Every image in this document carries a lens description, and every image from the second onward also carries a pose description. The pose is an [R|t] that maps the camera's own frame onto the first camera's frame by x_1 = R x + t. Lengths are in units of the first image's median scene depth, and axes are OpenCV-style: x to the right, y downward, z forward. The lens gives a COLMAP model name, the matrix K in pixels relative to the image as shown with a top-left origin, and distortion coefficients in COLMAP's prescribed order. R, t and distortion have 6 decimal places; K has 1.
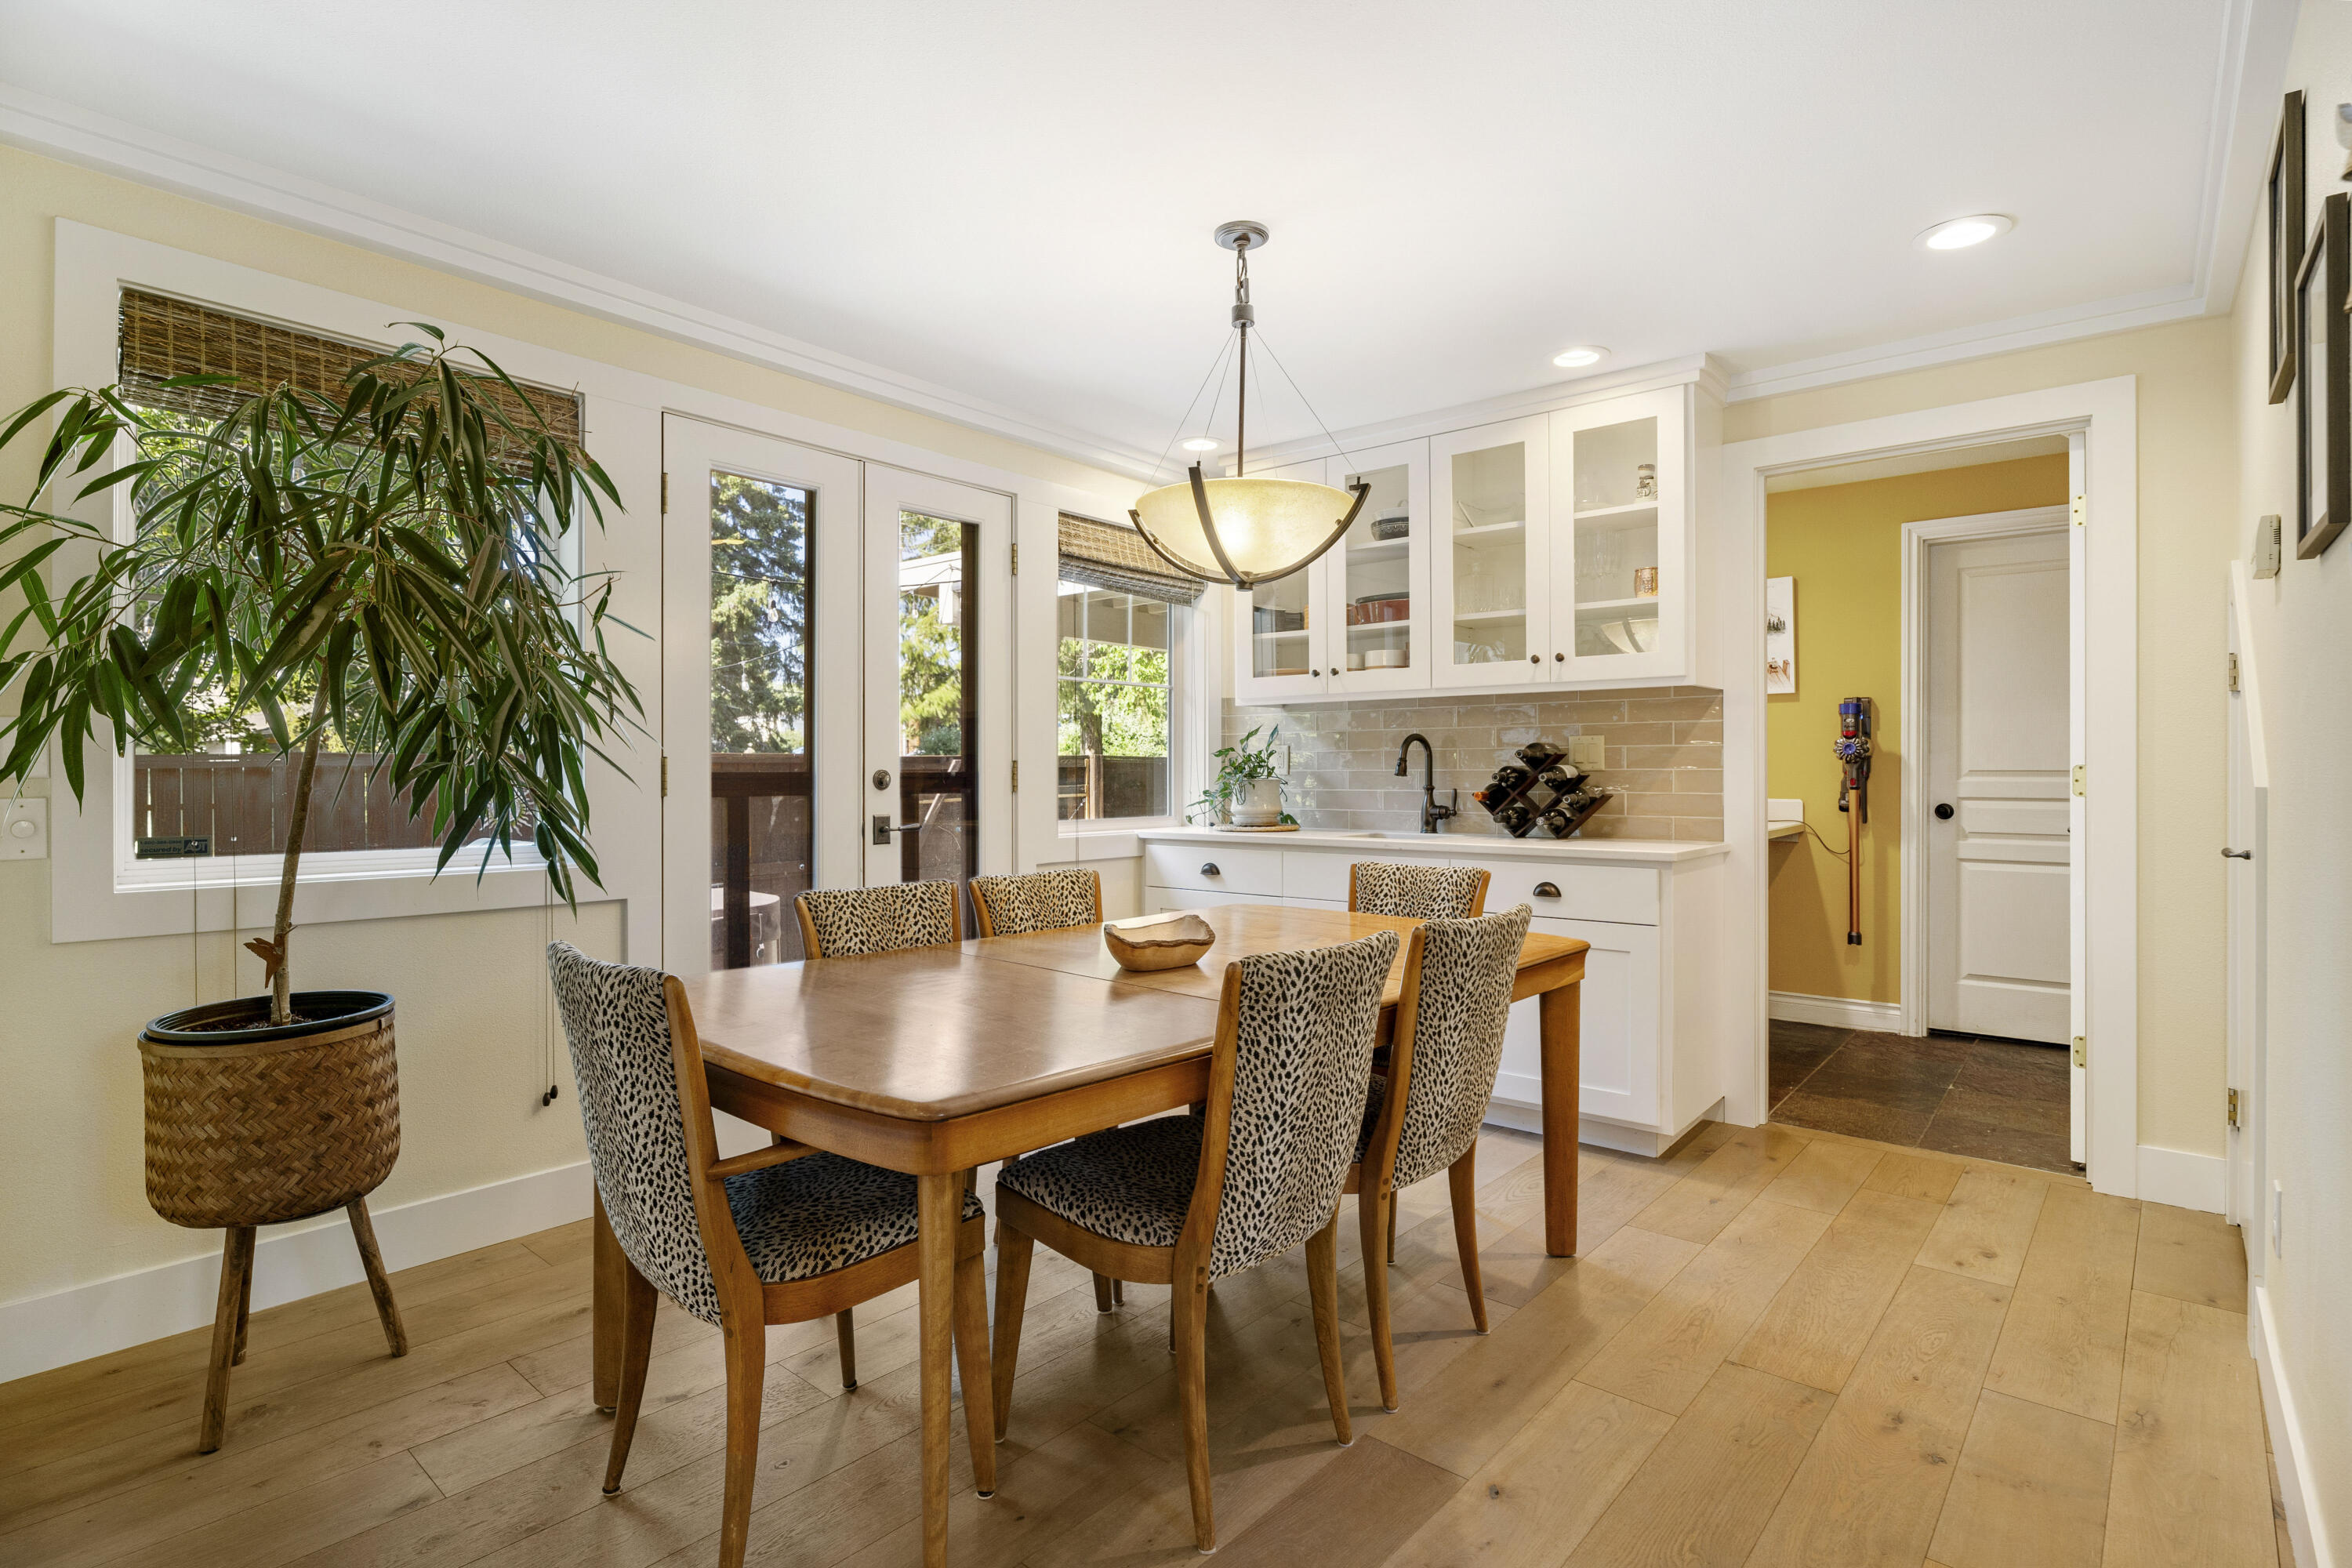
lens RADIAL K [[1184.8, 0, 1162.6], [0, 1184.8, 776.7], [0, 0, 1]] dist [-0.012114, 0.000468]
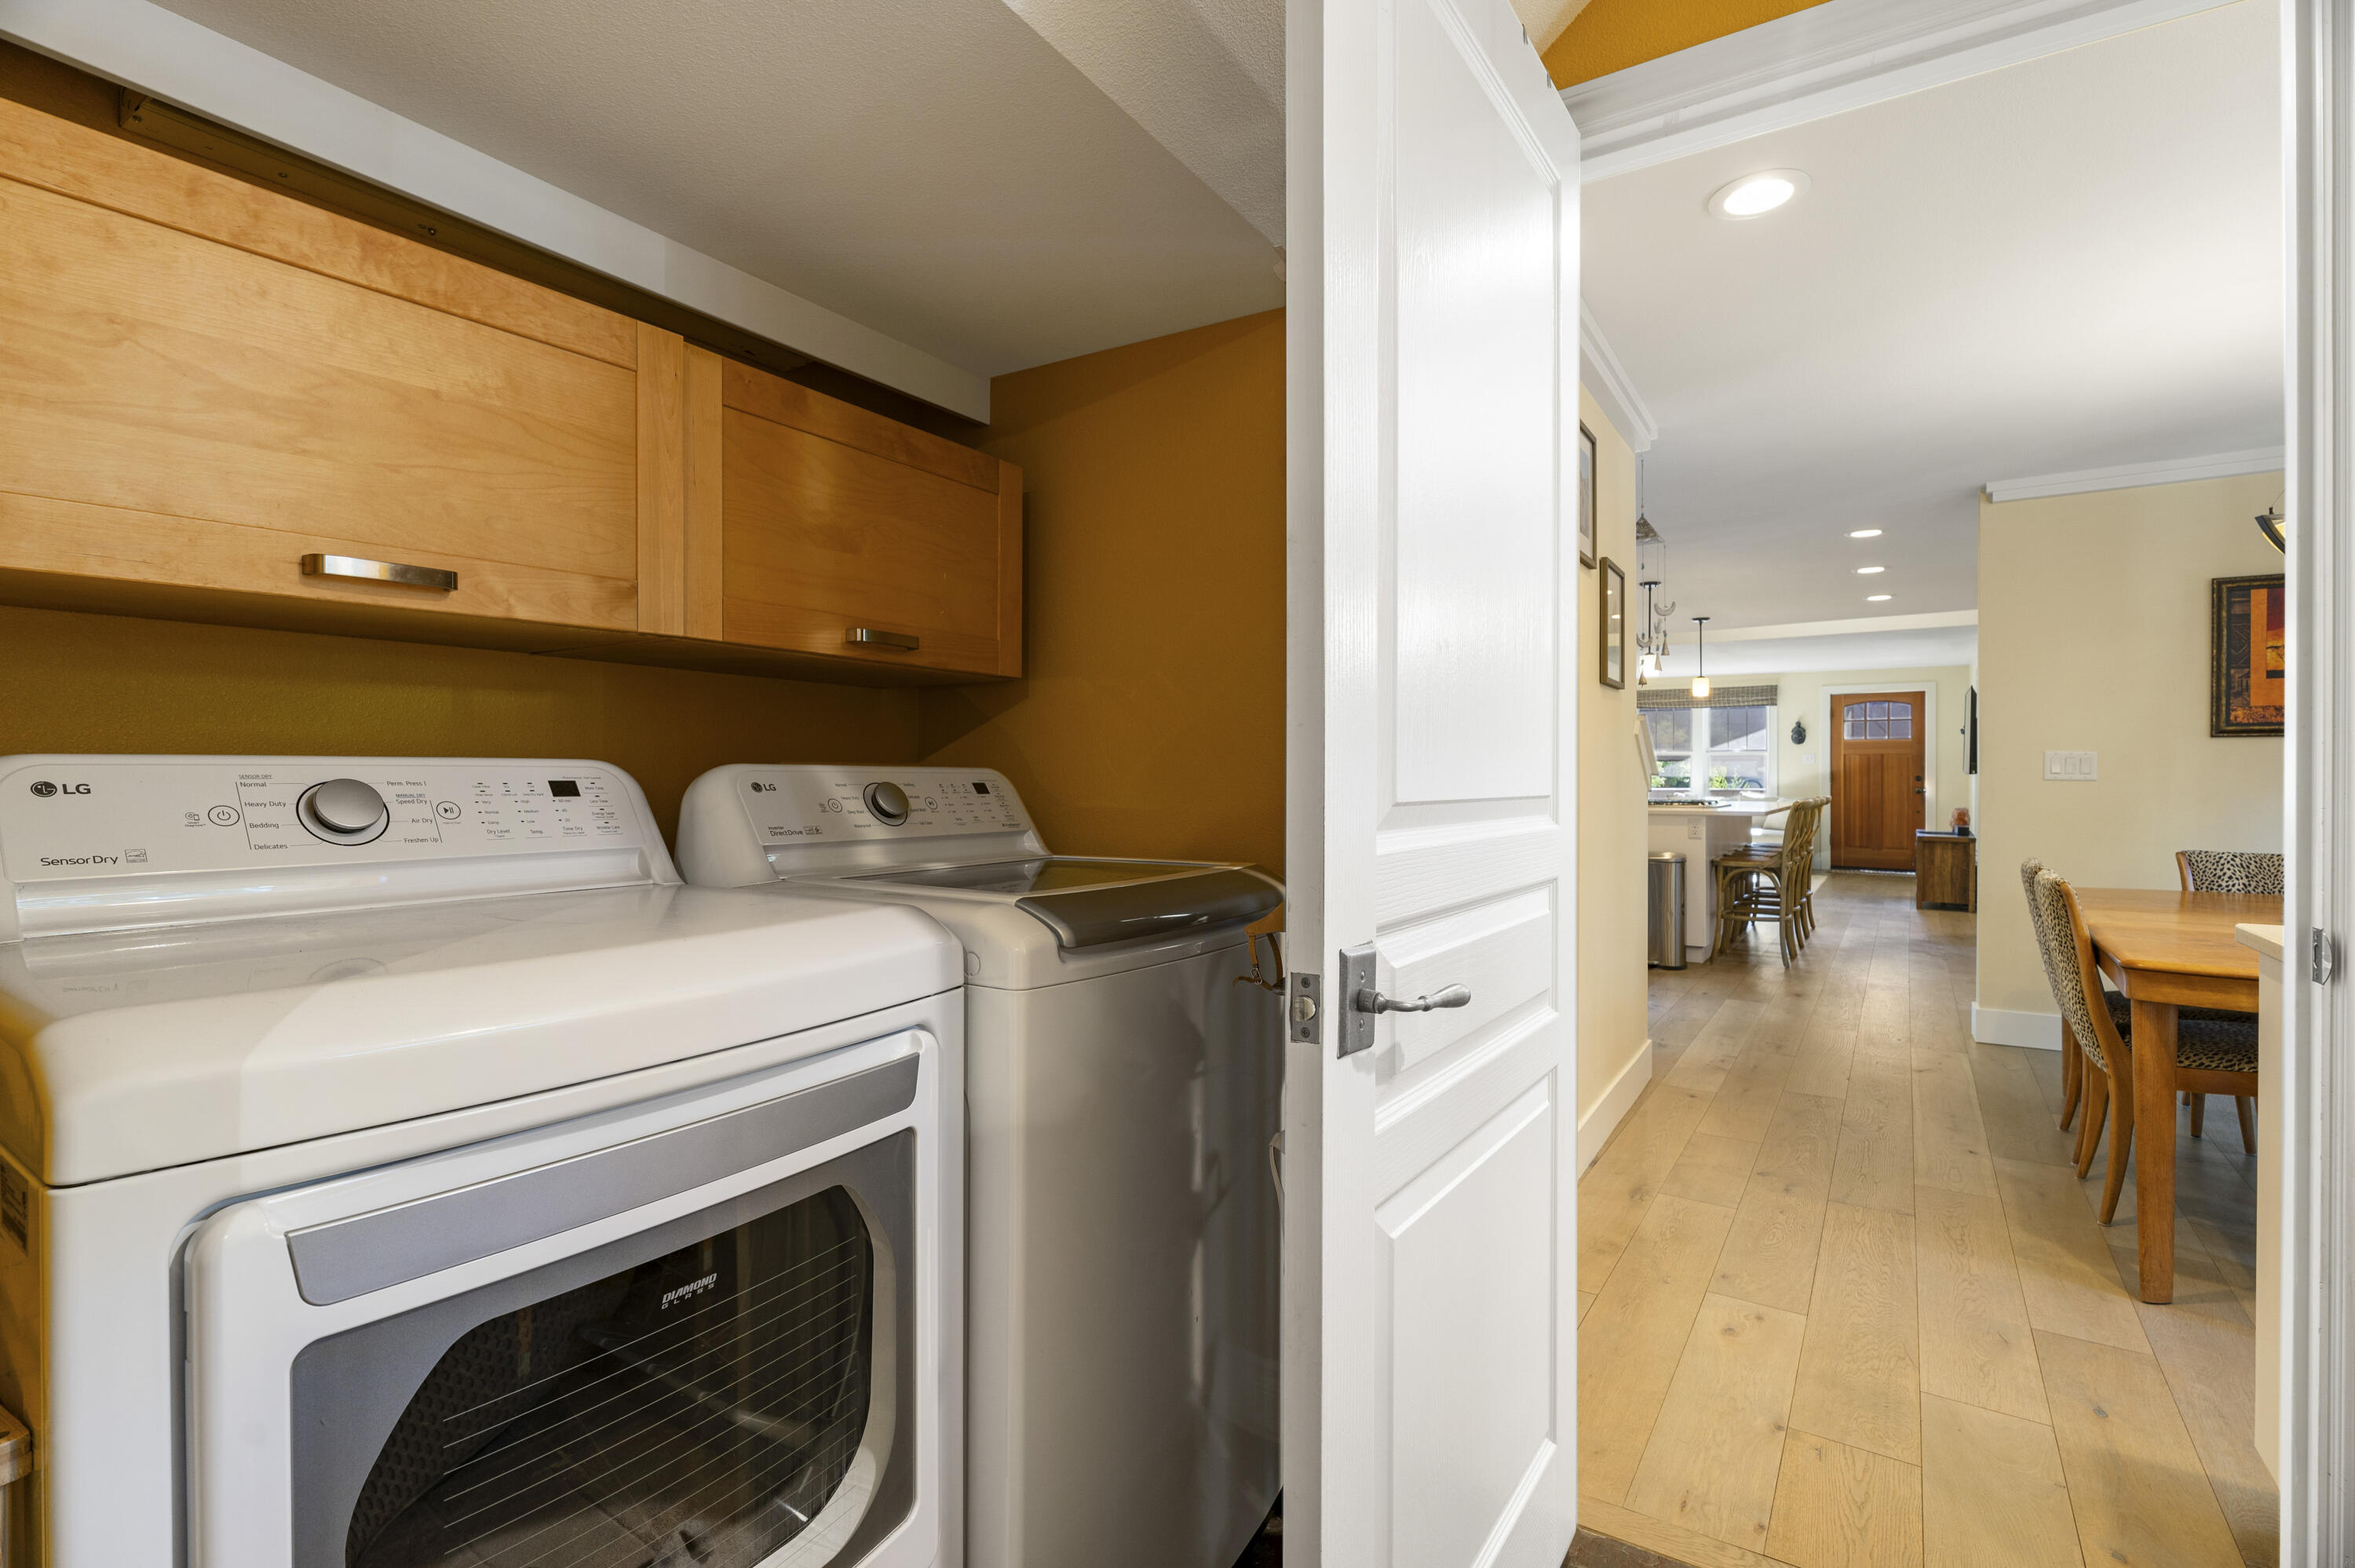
lens RADIAL K [[1110.4, 0, 1182.0], [0, 1110.4, 744.1], [0, 0, 1]] dist [0.001854, 0.000174]
pose [[-0.989864, -0.006670, -0.141863, 1.393328], [-0.004133, 0.999826, -0.018172, -0.018344], [0.141959, -0.017402, -0.989720, 2.008935]]
